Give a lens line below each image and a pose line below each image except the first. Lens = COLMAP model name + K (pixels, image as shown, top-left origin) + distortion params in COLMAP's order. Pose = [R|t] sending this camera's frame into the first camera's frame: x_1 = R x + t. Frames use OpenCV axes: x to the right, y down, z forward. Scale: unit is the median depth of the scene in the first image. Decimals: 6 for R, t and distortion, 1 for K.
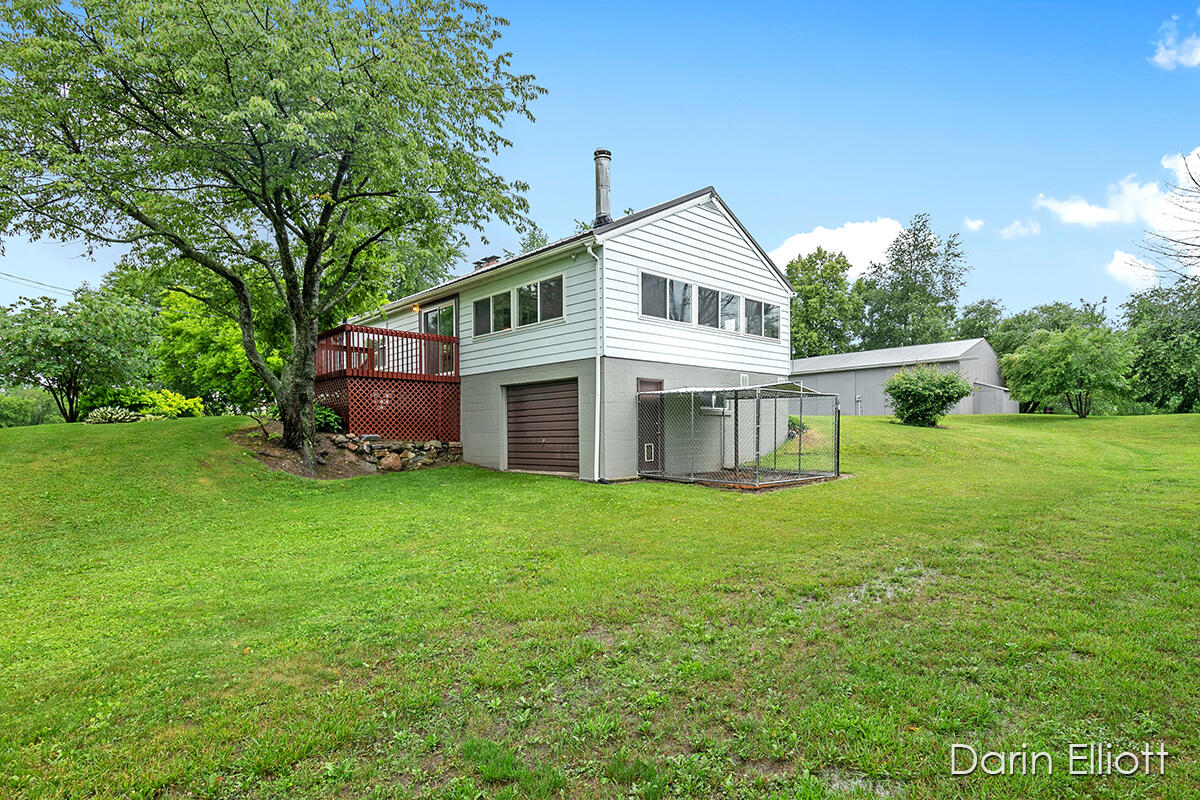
lens RADIAL K [[637.8, 0, 599.8], [0, 637.8, 430.3], [0, 0, 1]] dist [-0.000175, 0.000002]
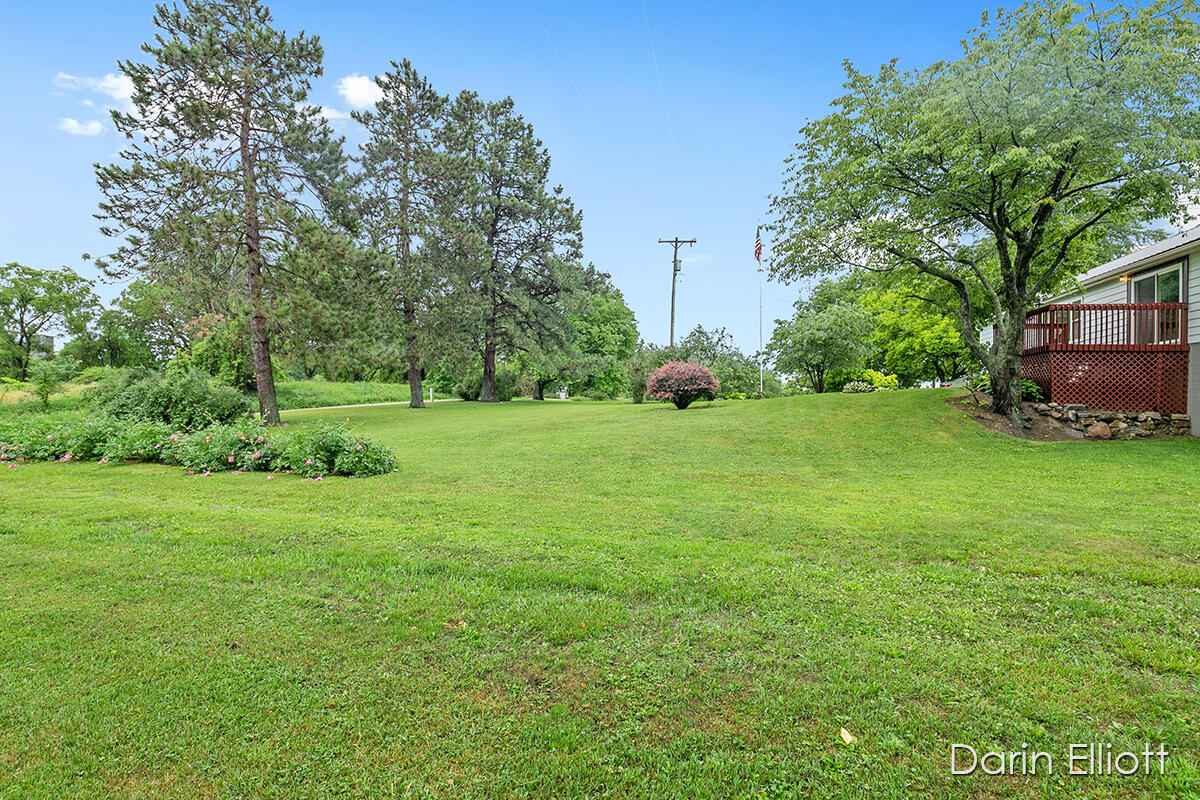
lens RADIAL K [[570.8, 0, 600.0], [0, 570.8, 400.0], [0, 0, 1]] dist [-0.000220, 0.000210]
pose [[0.562804, 0.010740, -0.826521, -0.014111], [-0.016515, 0.999862, 0.001747, 0.011309], [0.826425, 0.012667, 0.562904, -0.202162]]
